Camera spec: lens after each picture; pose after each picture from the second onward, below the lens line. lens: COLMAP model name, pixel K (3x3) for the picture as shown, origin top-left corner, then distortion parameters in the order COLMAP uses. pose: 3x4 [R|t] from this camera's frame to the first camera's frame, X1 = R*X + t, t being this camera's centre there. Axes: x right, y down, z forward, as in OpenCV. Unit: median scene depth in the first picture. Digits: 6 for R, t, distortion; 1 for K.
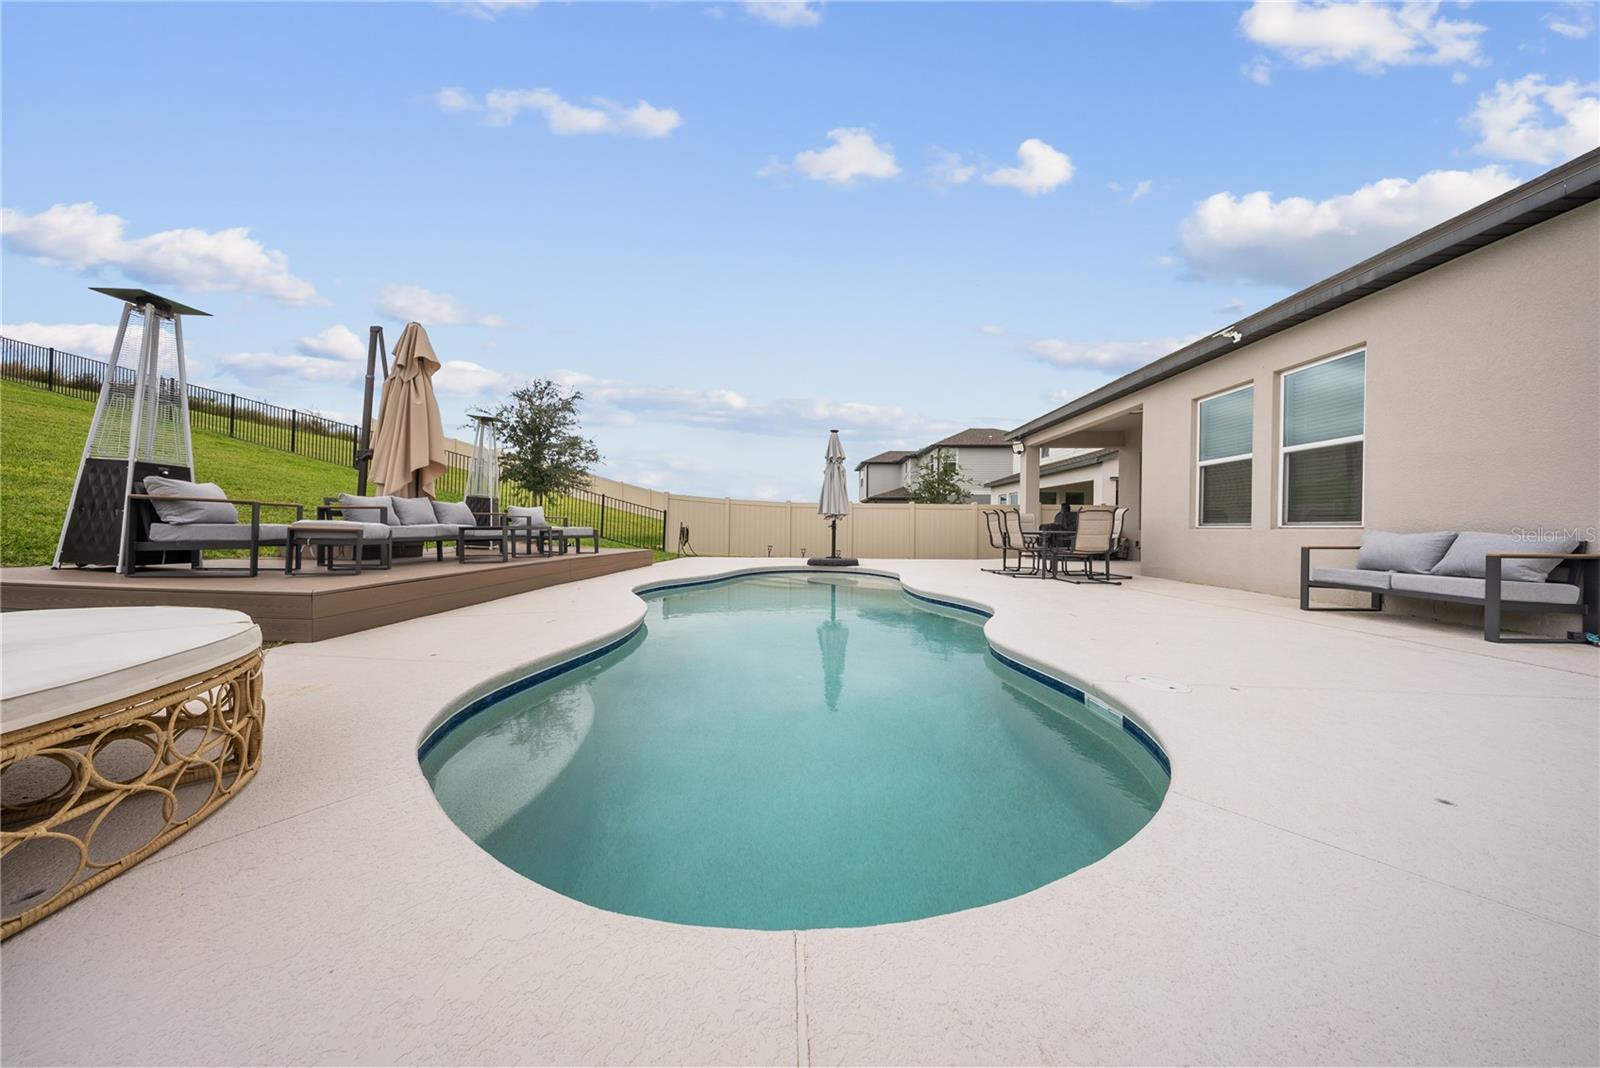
lens RADIAL K [[467.1, 0, 805.5], [0, 467.1, 535.5], [0, 0, 1]] dist [-0.001287, -0.000185]
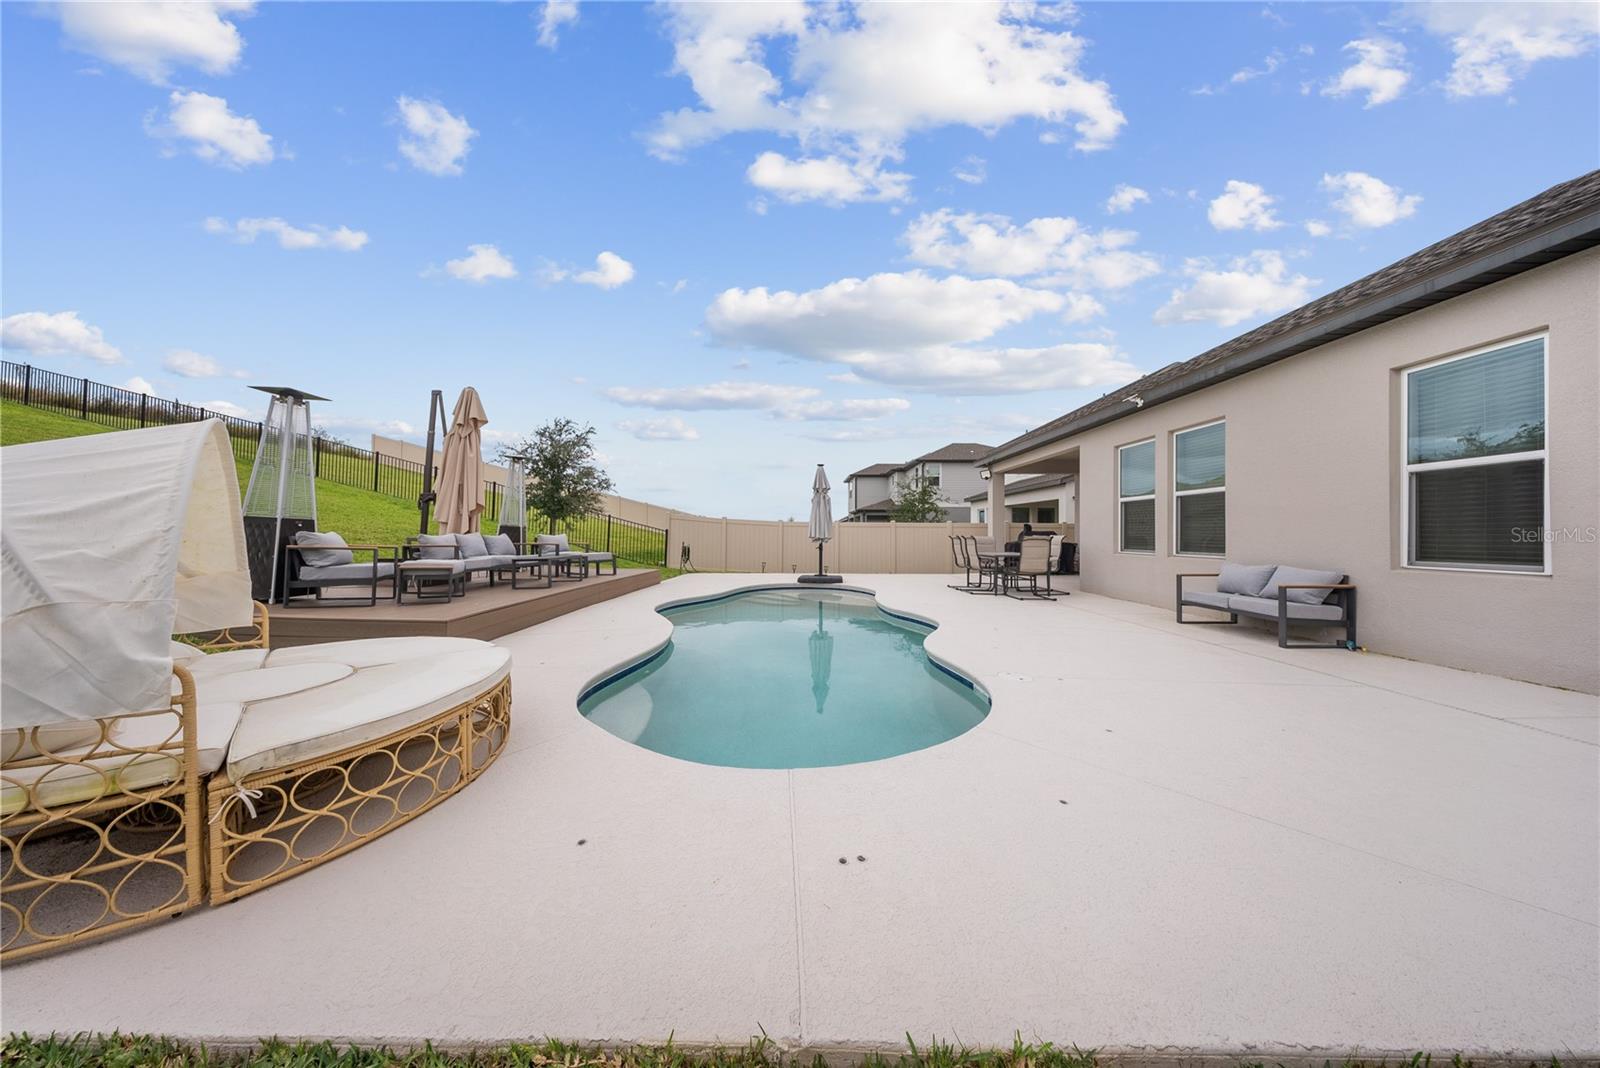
lens RADIAL K [[469.7, 0, 806.7], [0, 469.7, 534.5], [0, 0, 1]] dist [0.000390, -0.000044]
pose [[0.999770, -0.004393, 0.021015, 0.003212], [0.004686, 0.999892, -0.013942, -0.043416], [-0.020952, 0.014037, 0.999682, -0.172679]]
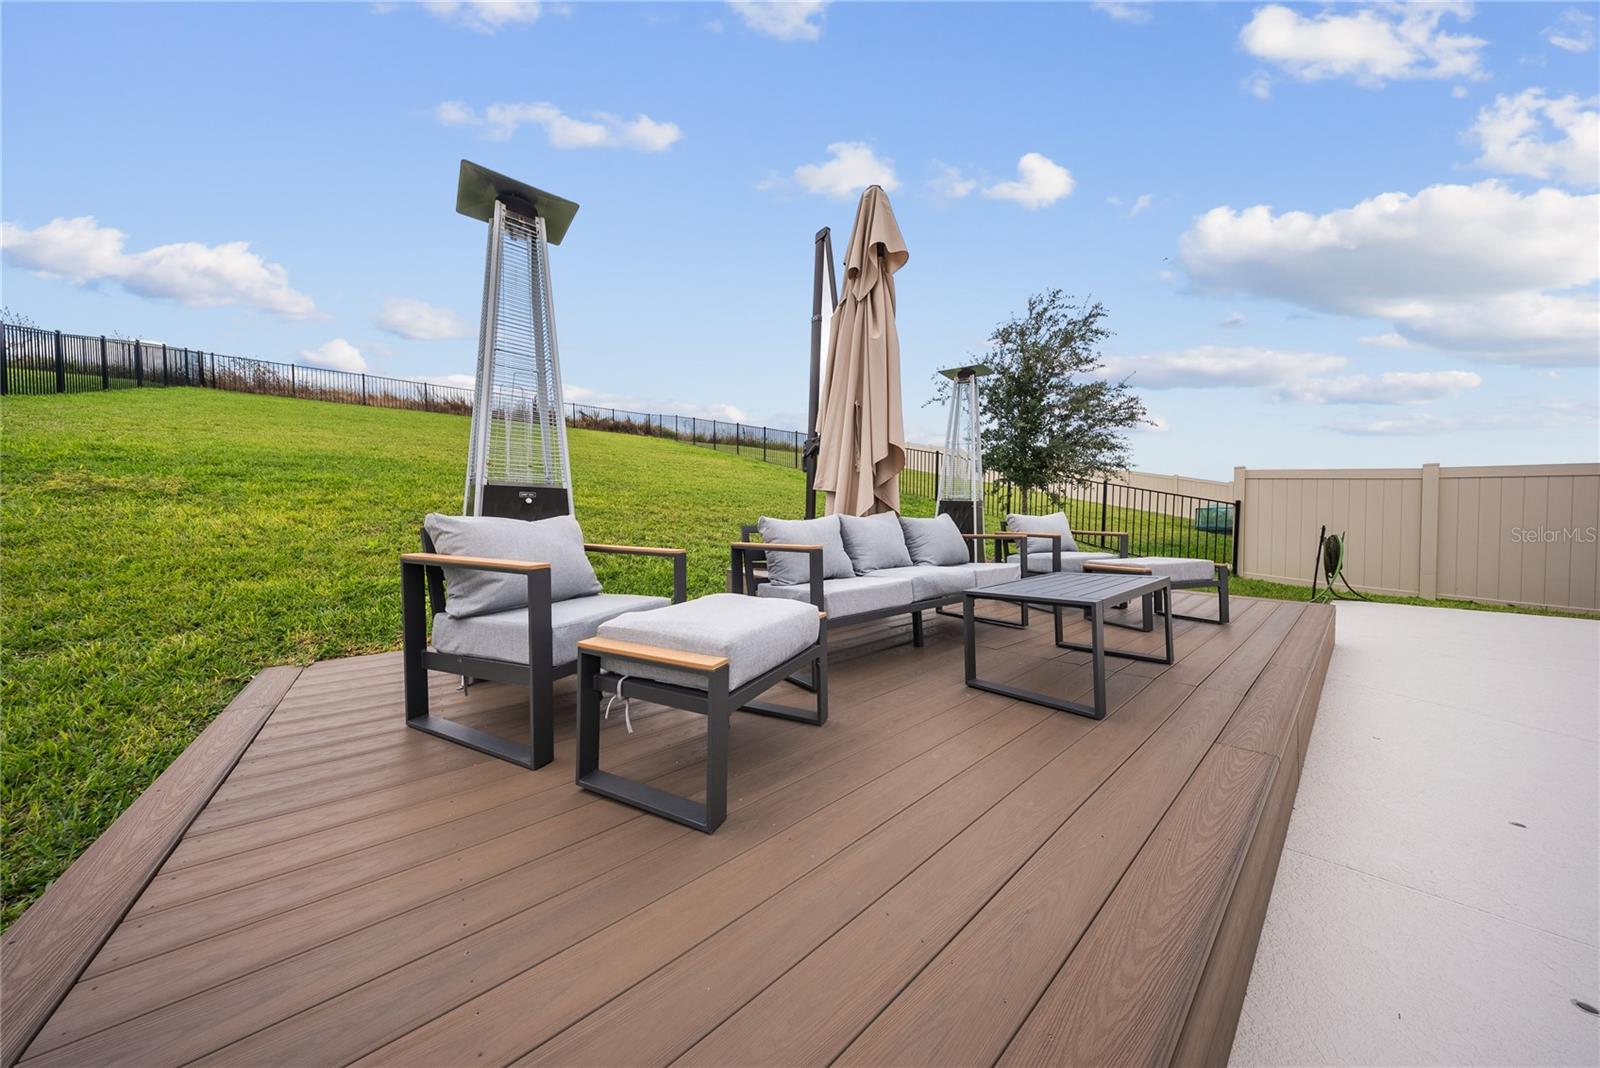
lens RADIAL K [[465.8, 0, 800.0], [0, 465.8, 534.0], [0, 0, 1]] dist [0.008015, -0.000020]
pose [[0.648491, 0.000855, -0.761222, -0.373076], [0.013574, 0.999827, 0.012687, -0.050198], [0.761101, -0.018560, 0.648368, 0.450697]]
